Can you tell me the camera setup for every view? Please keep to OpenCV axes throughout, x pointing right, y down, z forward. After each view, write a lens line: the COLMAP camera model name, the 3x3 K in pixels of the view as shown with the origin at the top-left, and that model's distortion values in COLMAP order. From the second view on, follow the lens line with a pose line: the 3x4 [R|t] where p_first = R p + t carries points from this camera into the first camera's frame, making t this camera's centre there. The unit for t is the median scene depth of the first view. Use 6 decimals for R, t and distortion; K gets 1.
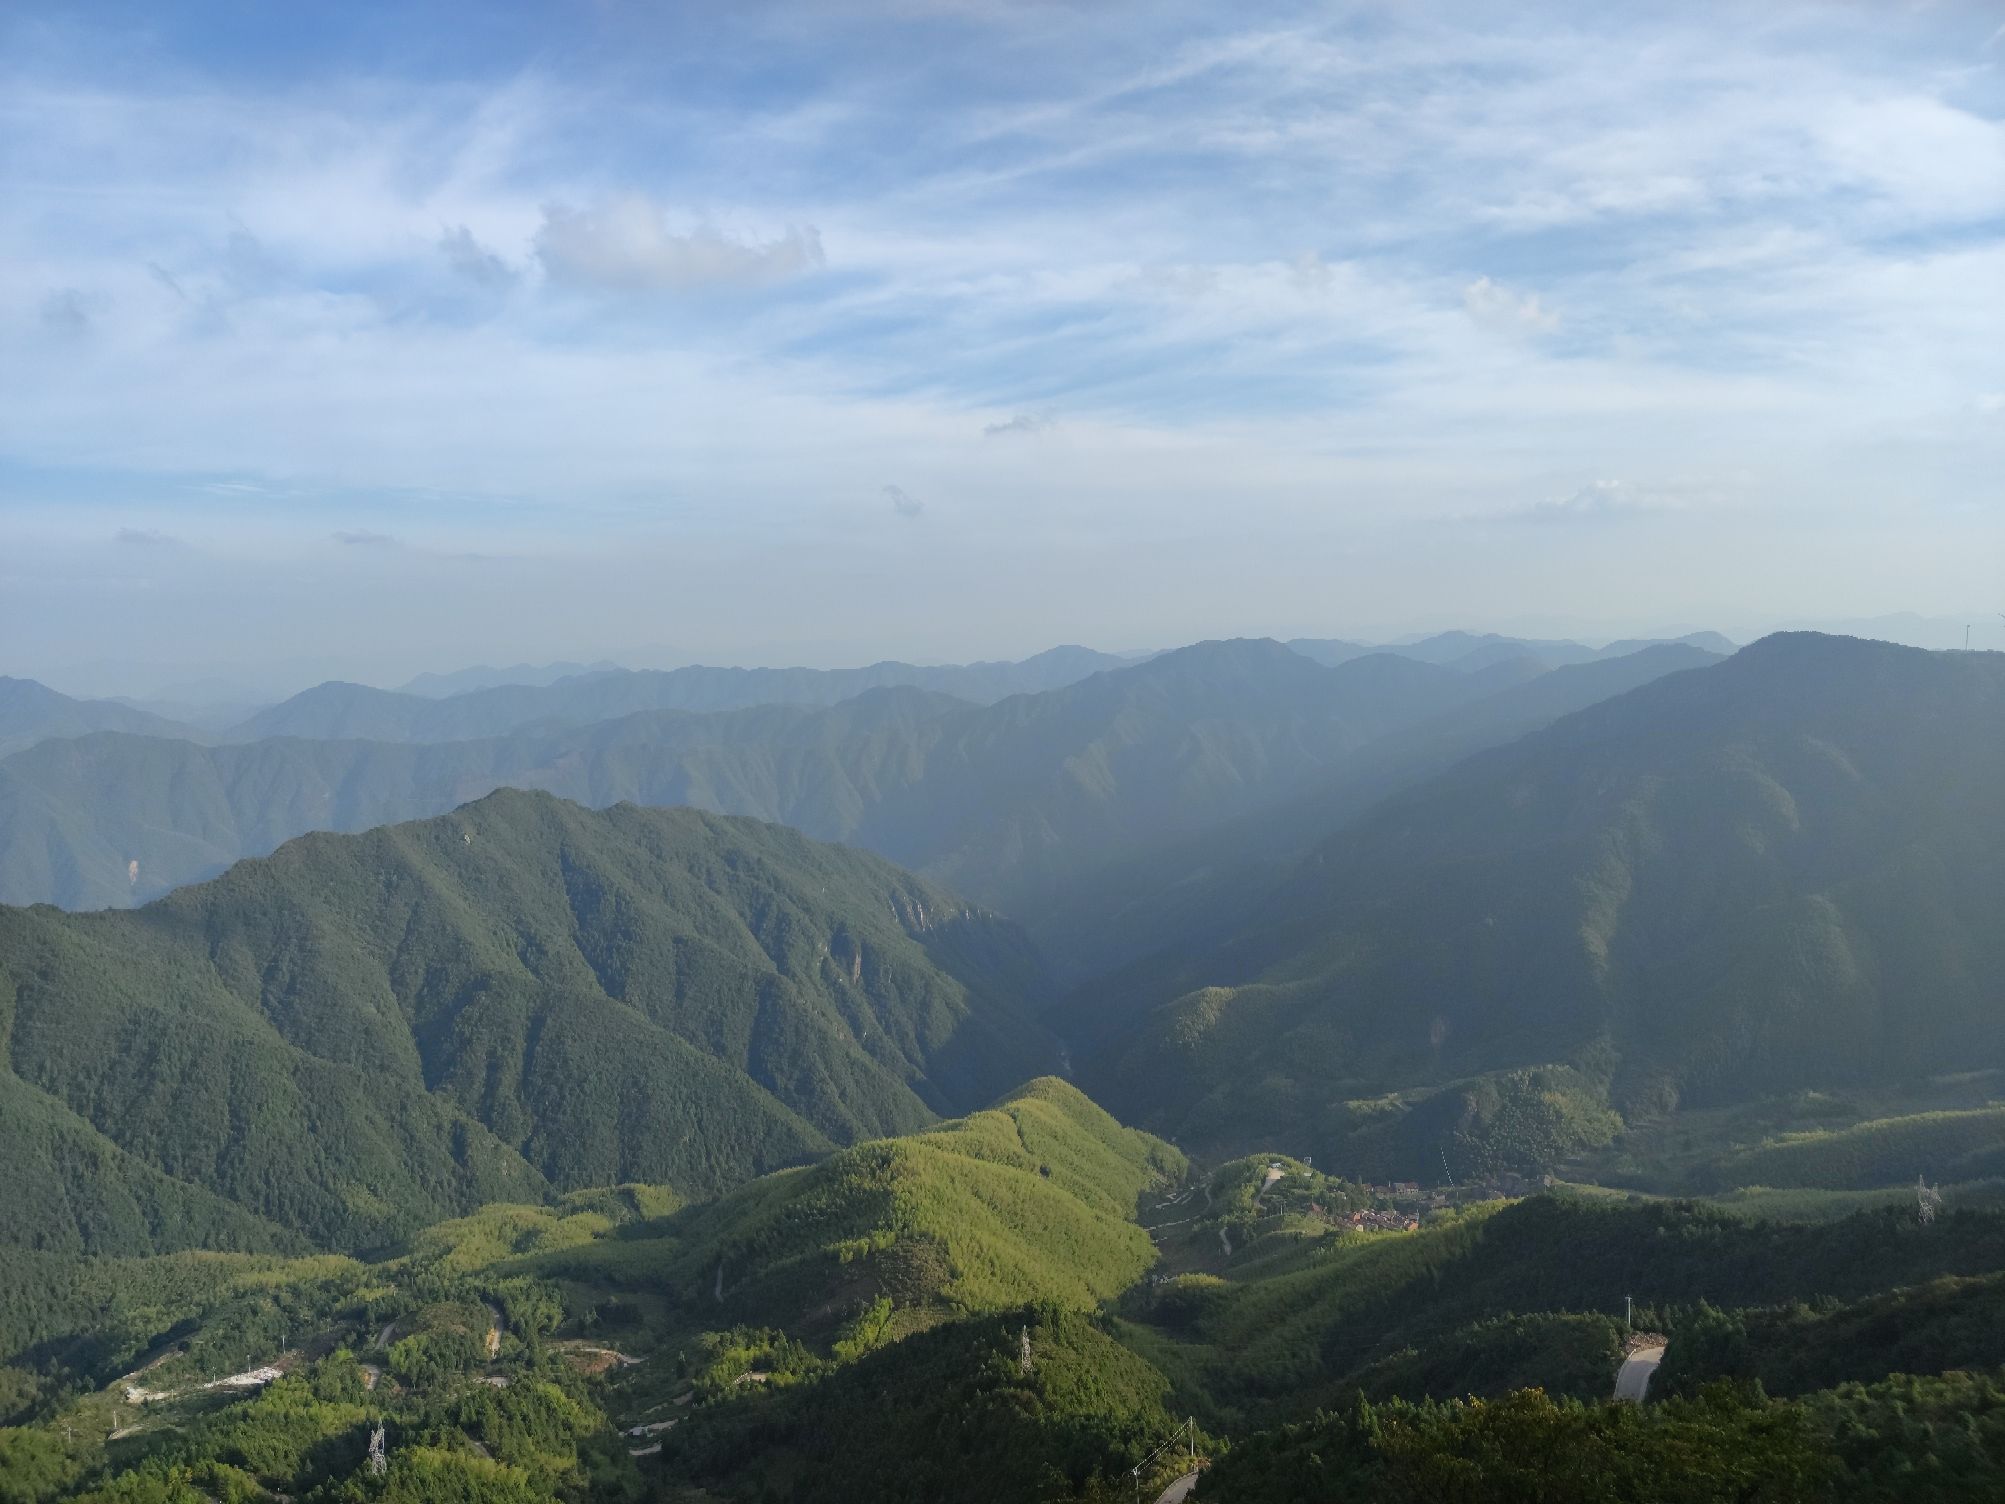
lens RADIAL K [[1403.2, 0, 1002.5], [0, 1403.2, 752.0], [0, 0, 1]] dist [0.002166, 0.000356]
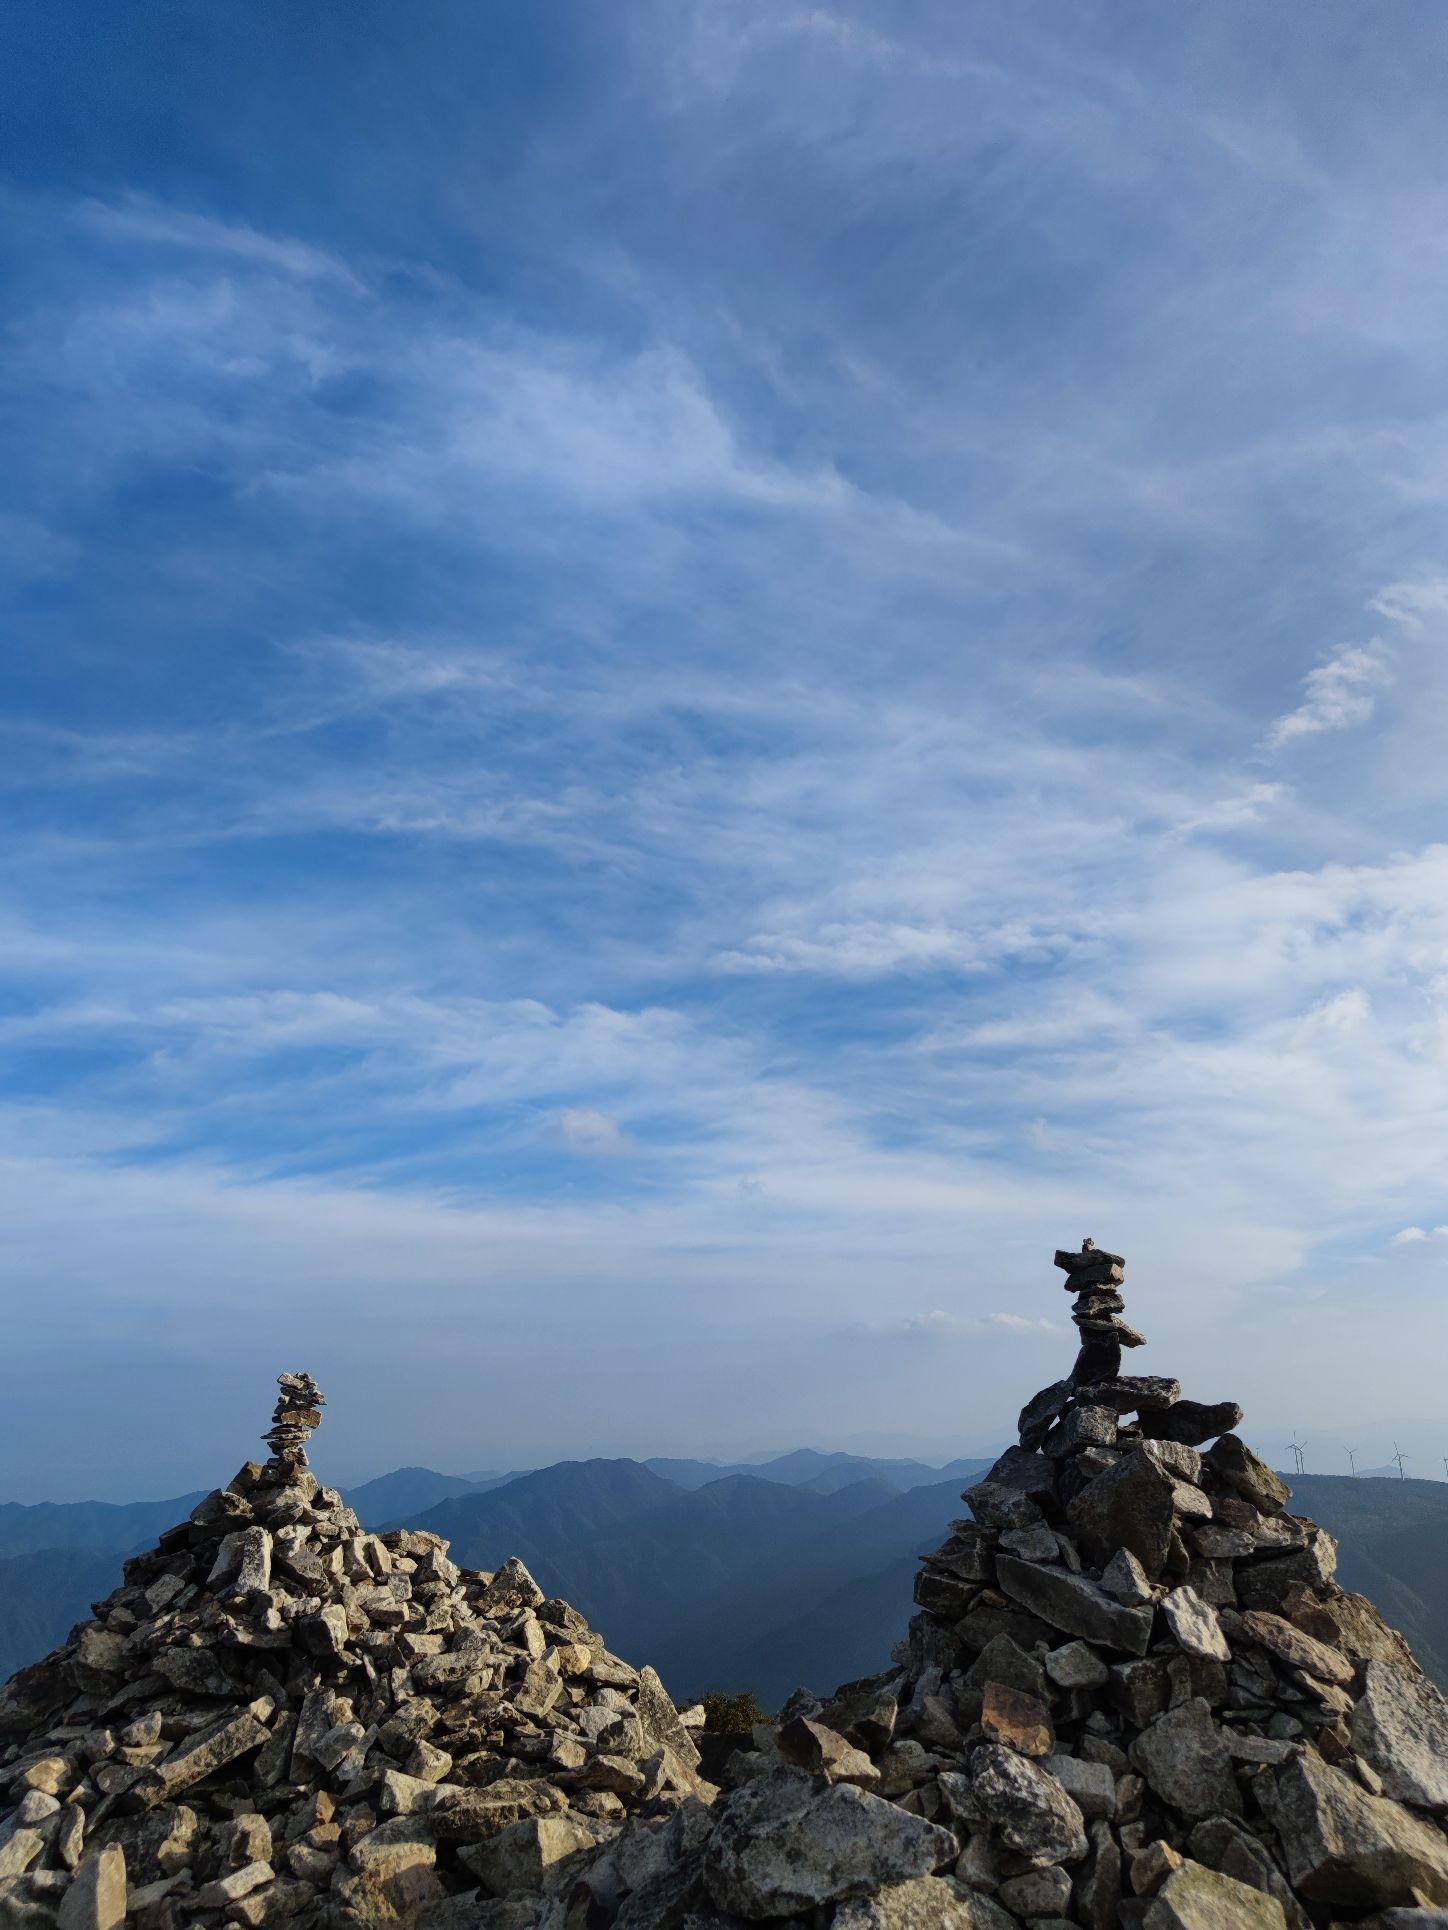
lens RADIAL K [[1350.7, 0, 724.0], [0, 1350.7, 965.0], [0, 0, 1]] dist [0.002166, 0.000356]
pose [[0.970208, 0.071660, 0.231432, 0.081947], [0.031692, 0.909508, -0.414477, -0.015851], [-0.240191, 0.409463, 0.880141, 0.164437]]
